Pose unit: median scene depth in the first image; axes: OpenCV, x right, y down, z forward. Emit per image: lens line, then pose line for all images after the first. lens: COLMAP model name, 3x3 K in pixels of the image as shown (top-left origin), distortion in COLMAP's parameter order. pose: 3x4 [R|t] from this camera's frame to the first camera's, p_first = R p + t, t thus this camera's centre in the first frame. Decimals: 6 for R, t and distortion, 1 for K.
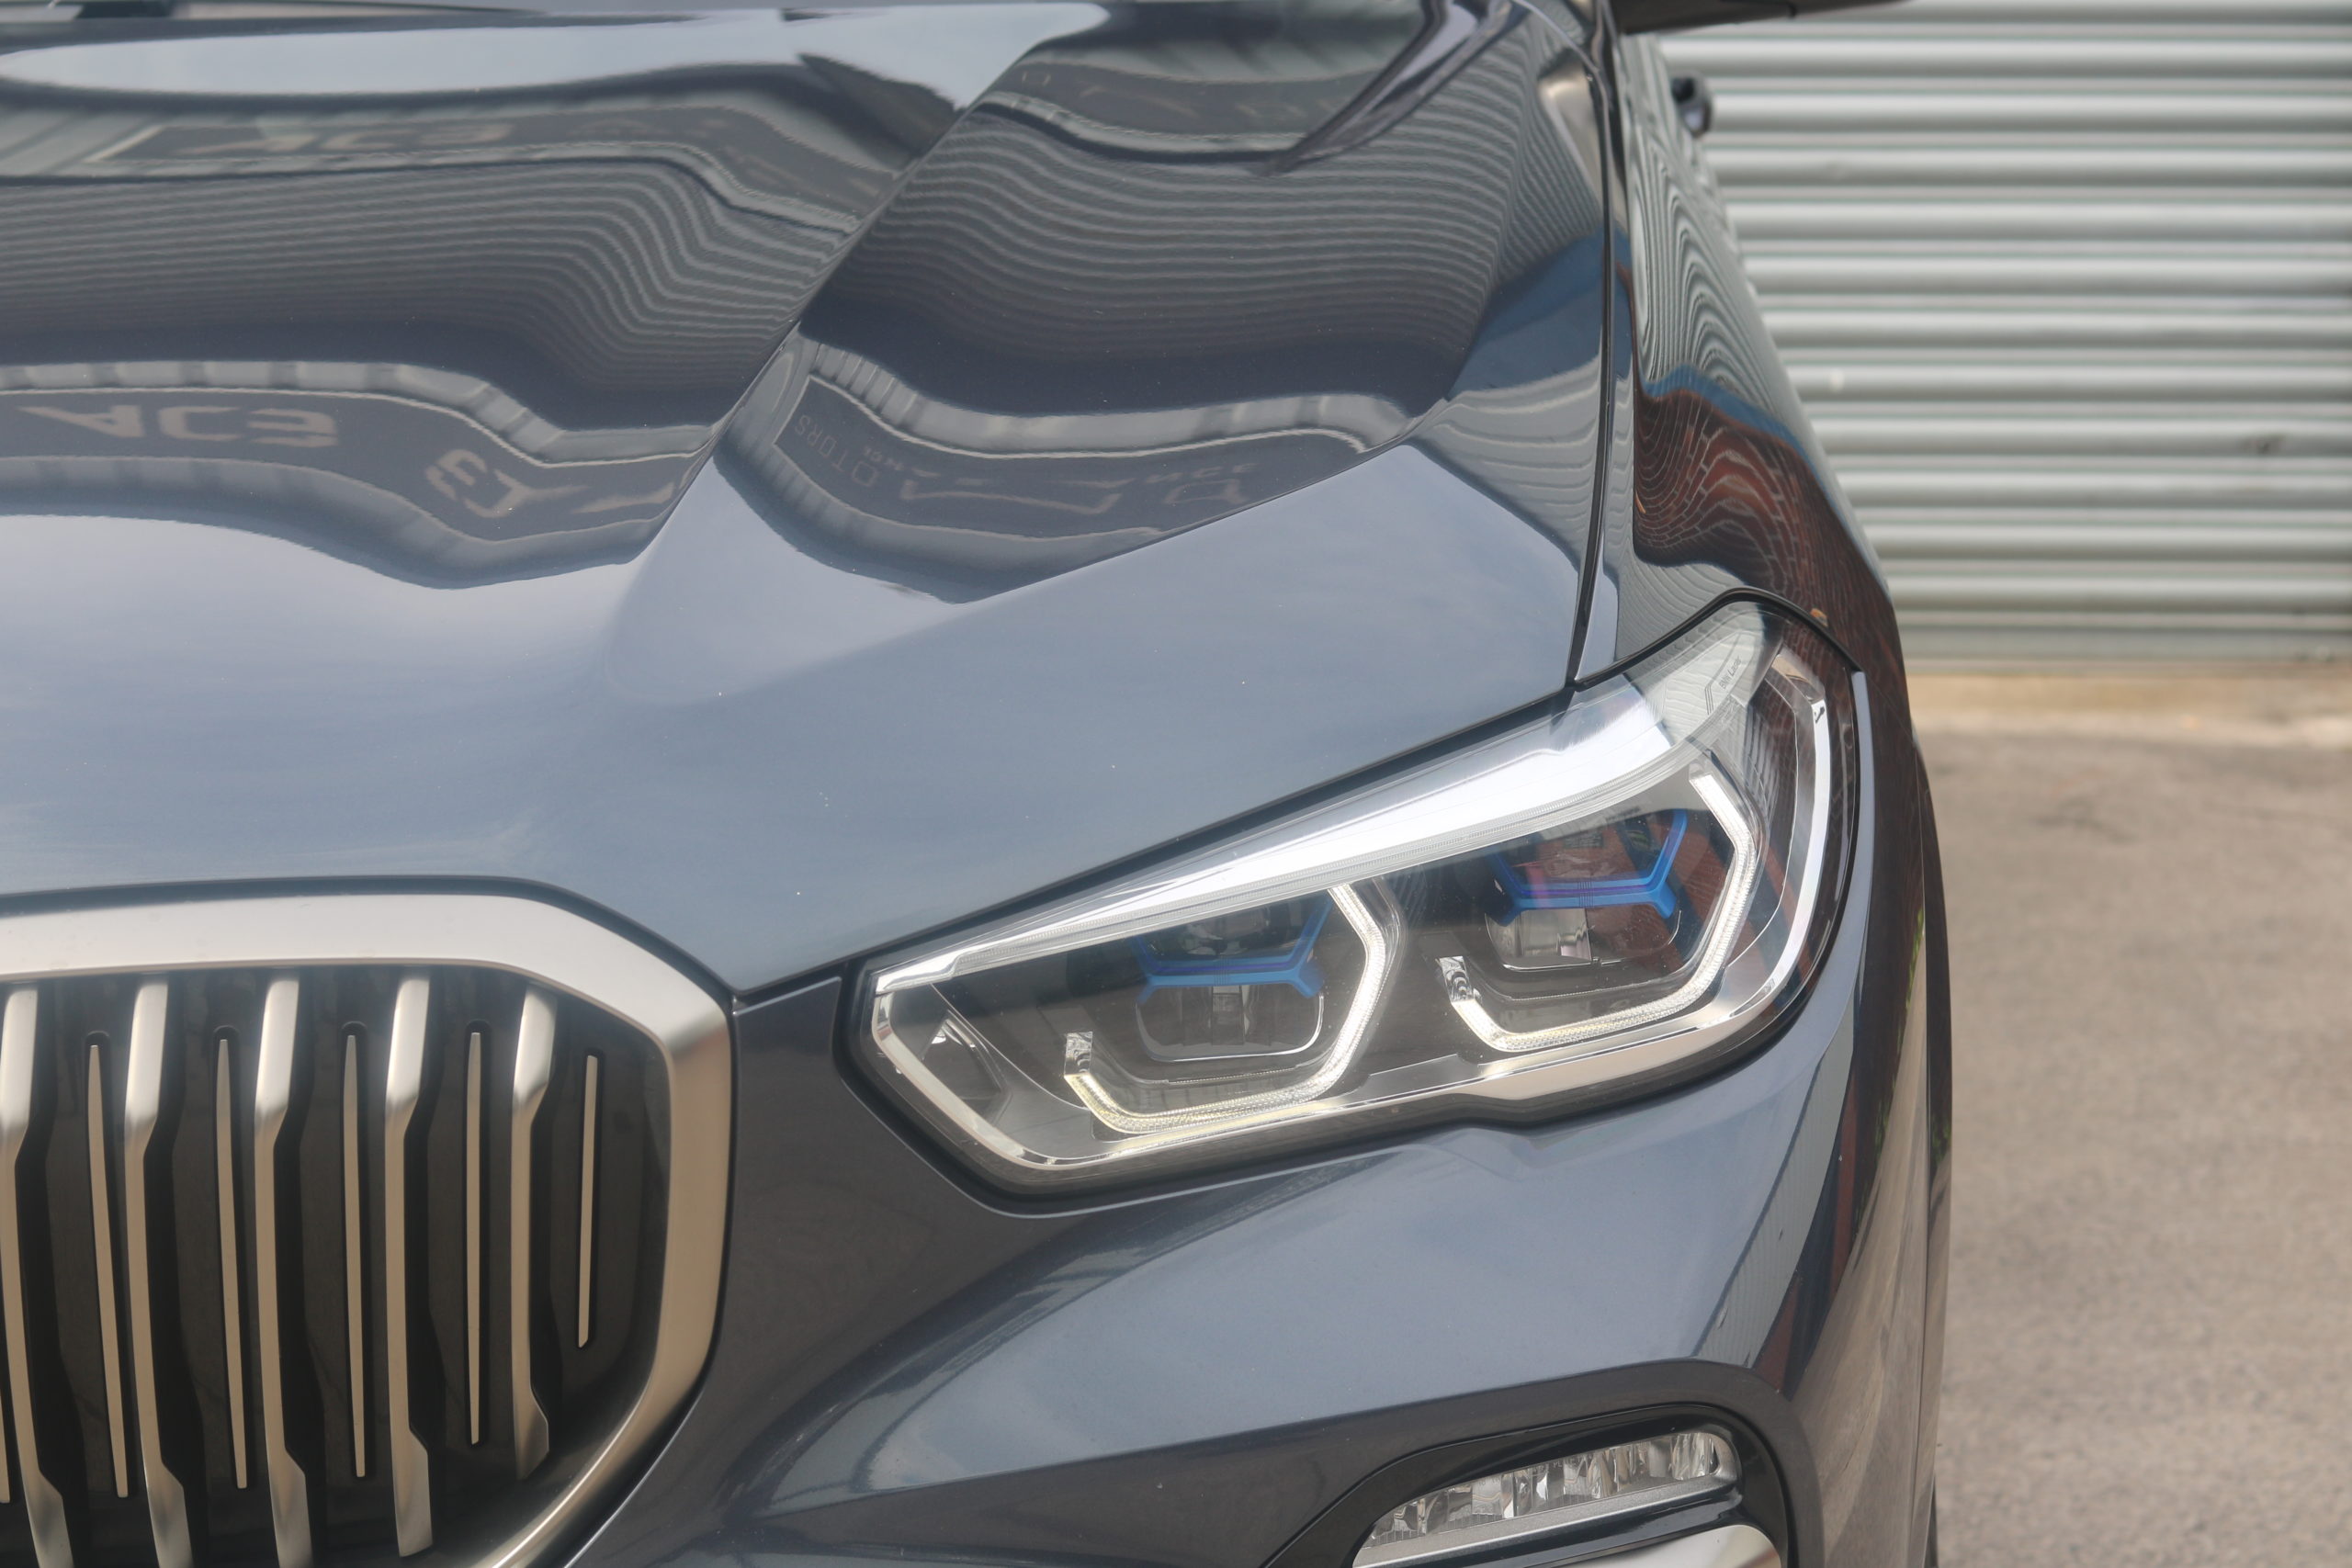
lens RADIAL K [[5492.1, 0, 1176.0], [0, 5492.1, 784.0], [0, 0, 1]] dist [-0.073440, -0.300191]
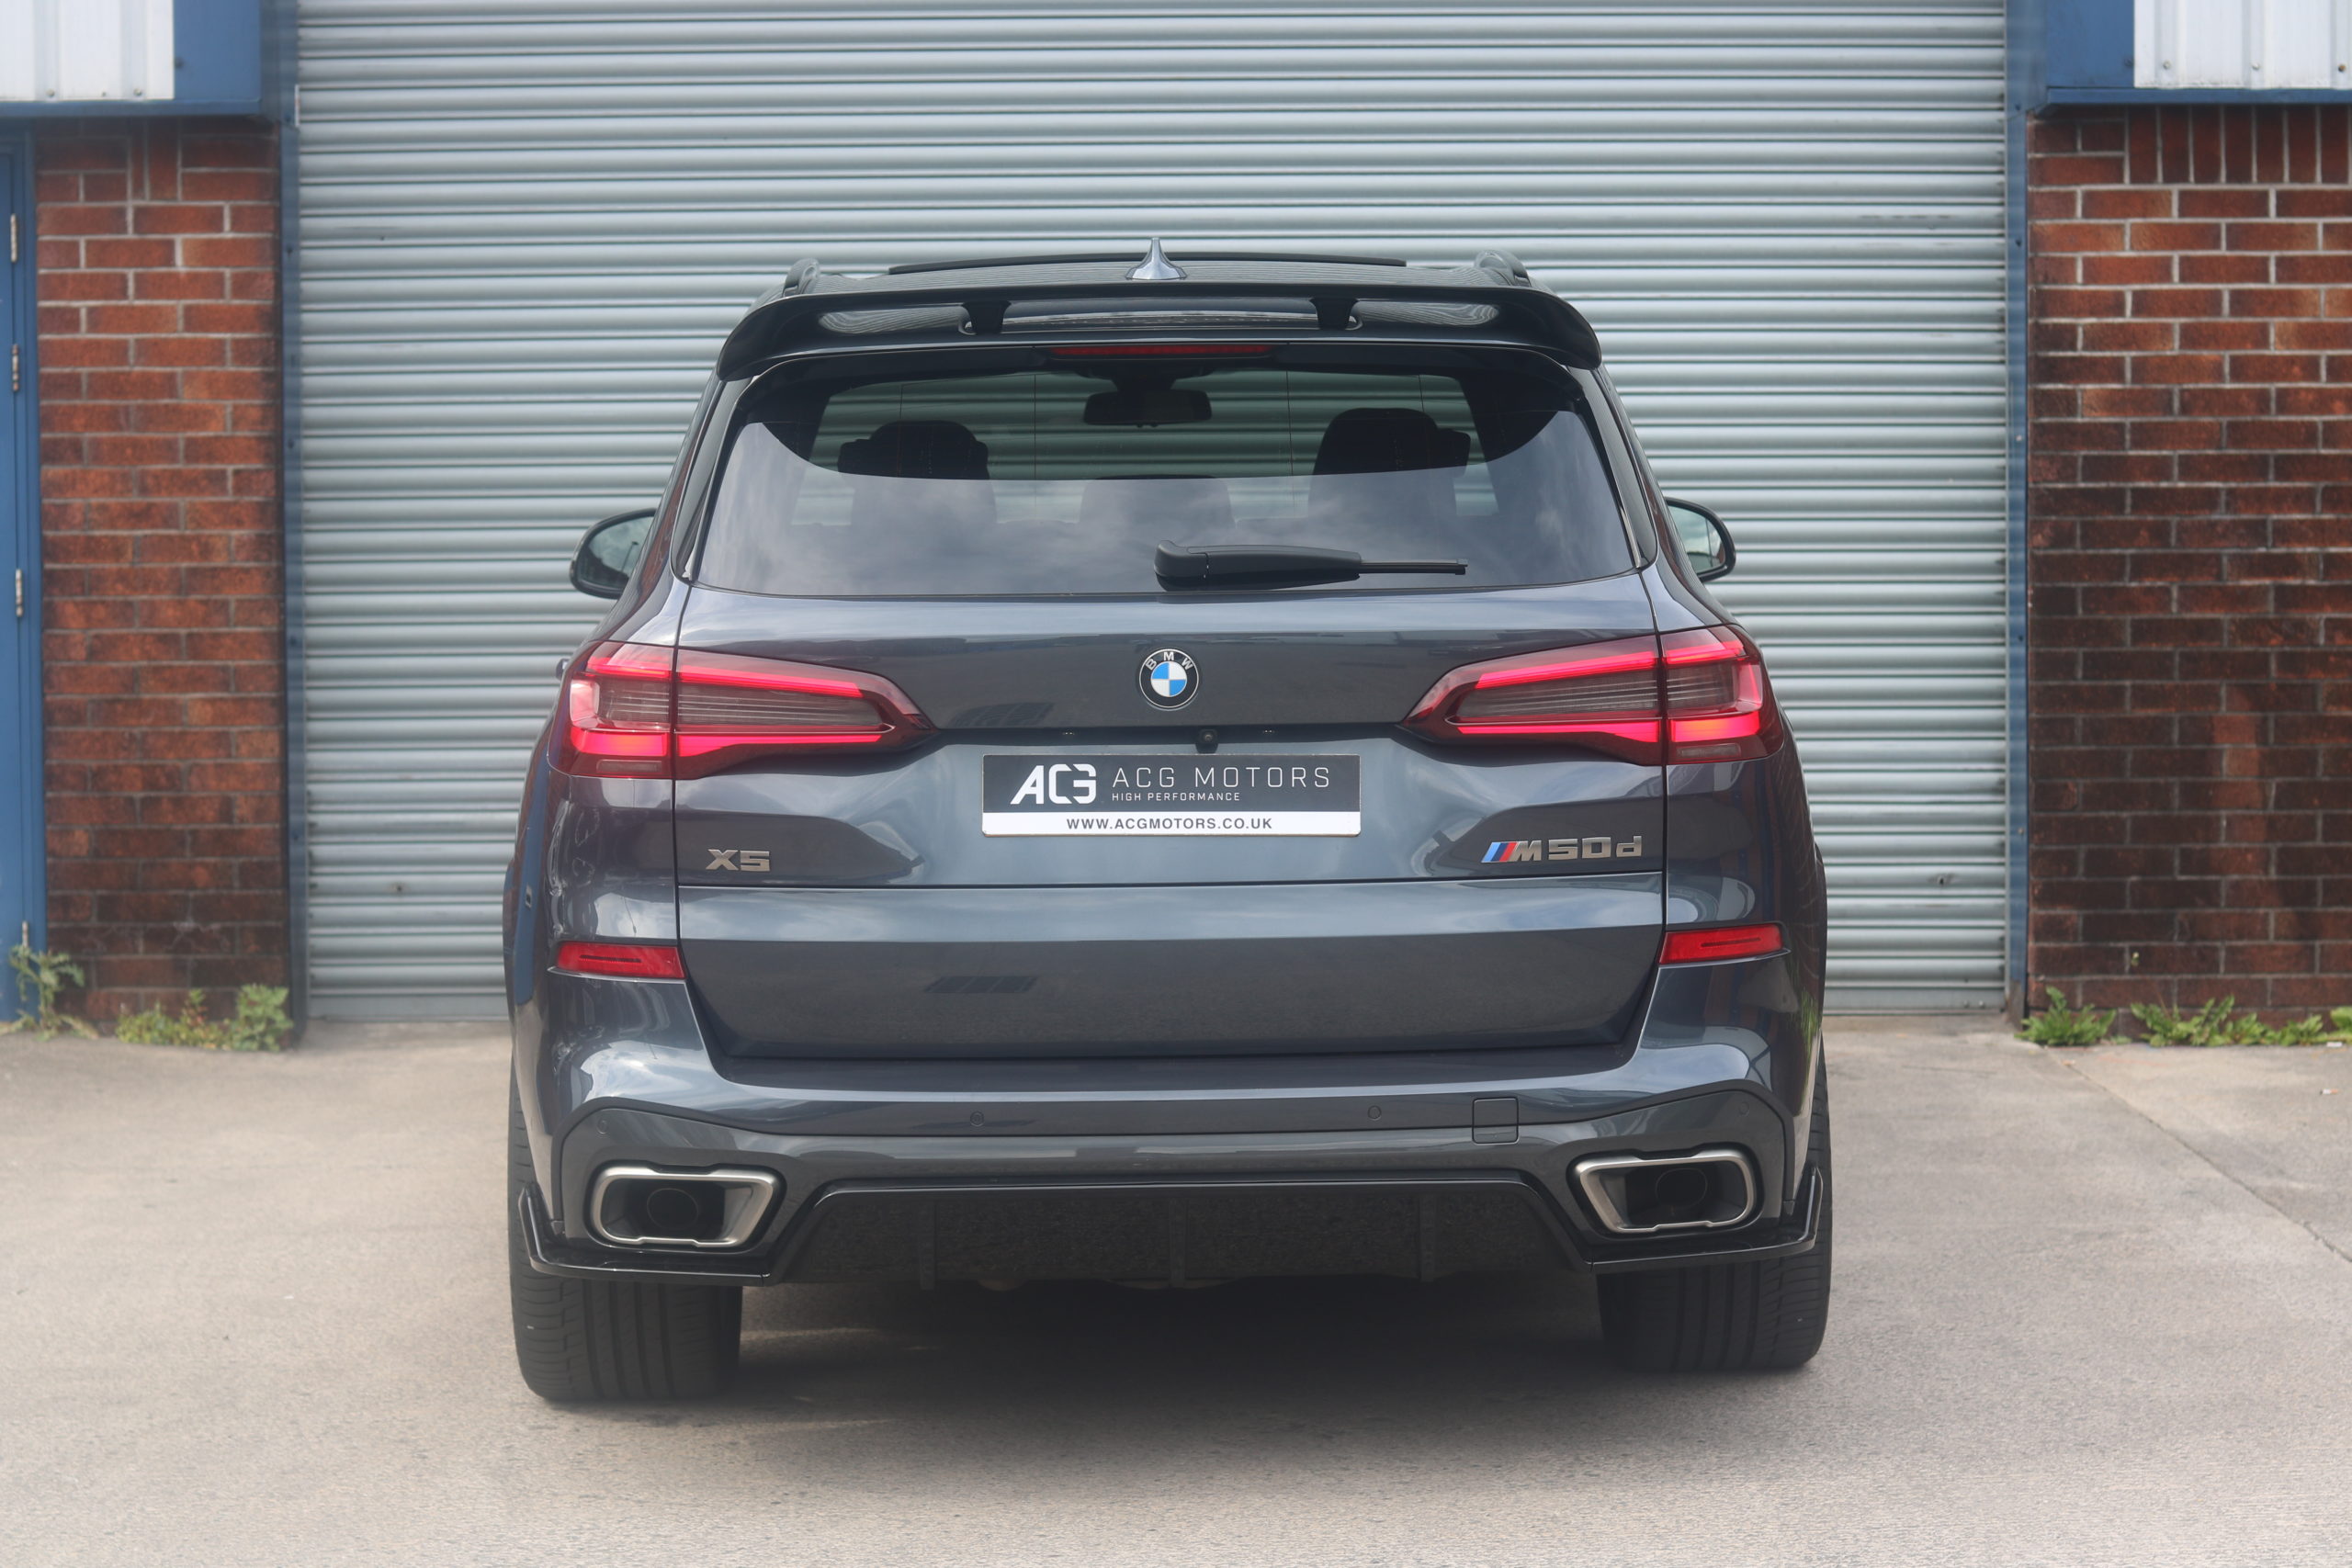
lens RADIAL K [[5492.1, 0, 1176.0], [0, 5492.1, 784.0], [0, 0, 1]] dist [-0.073440, -0.300191]
pose [[0.999632, -0.006159, 0.026433, -0.175139], [0.009361, 0.992391, -0.122767, 0.236419], [-0.025475, 0.122969, 0.992083, -1.423866]]
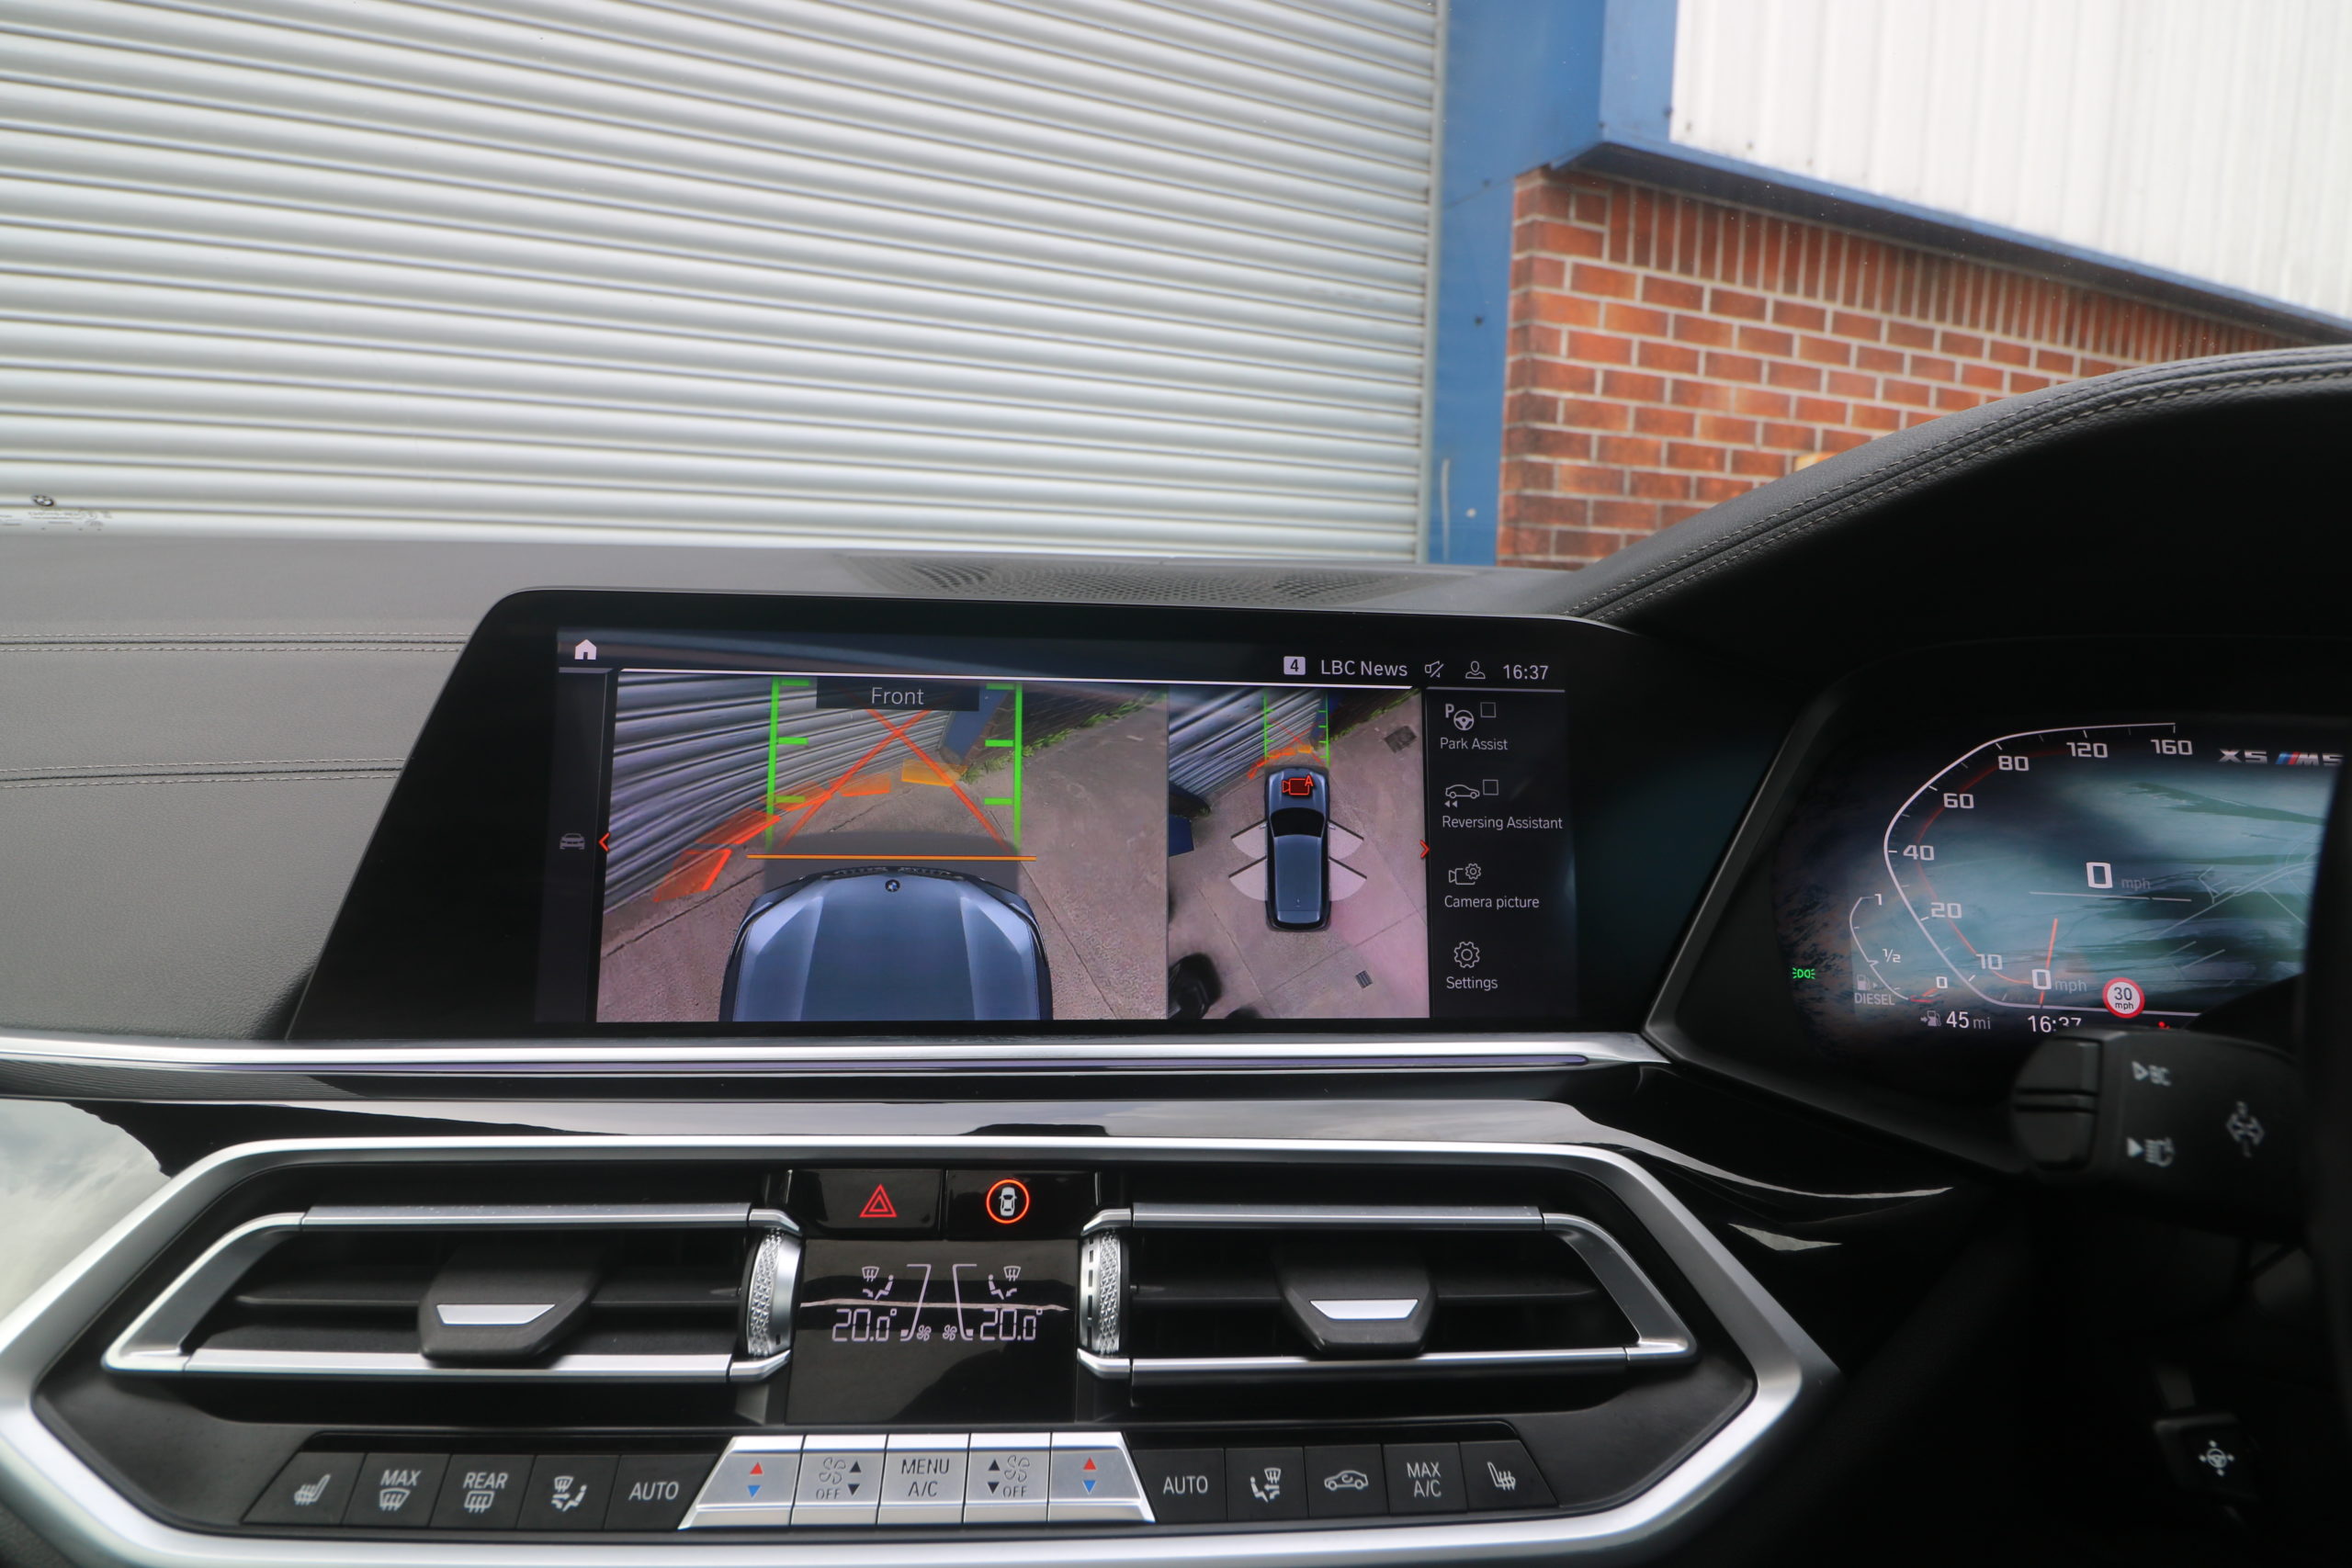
lens RADIAL K [[1247.2, 0, 1176.0], [0, 1247.2, 784.0], [0, 0, 1]] dist [-0.016446, -0.000383]
pose [[0.892163, -0.045395, 0.449427, -0.103035], [0.057997, 0.998214, -0.014304, -0.214815], [-0.447975, 0.038827, 0.893203, 1.292663]]
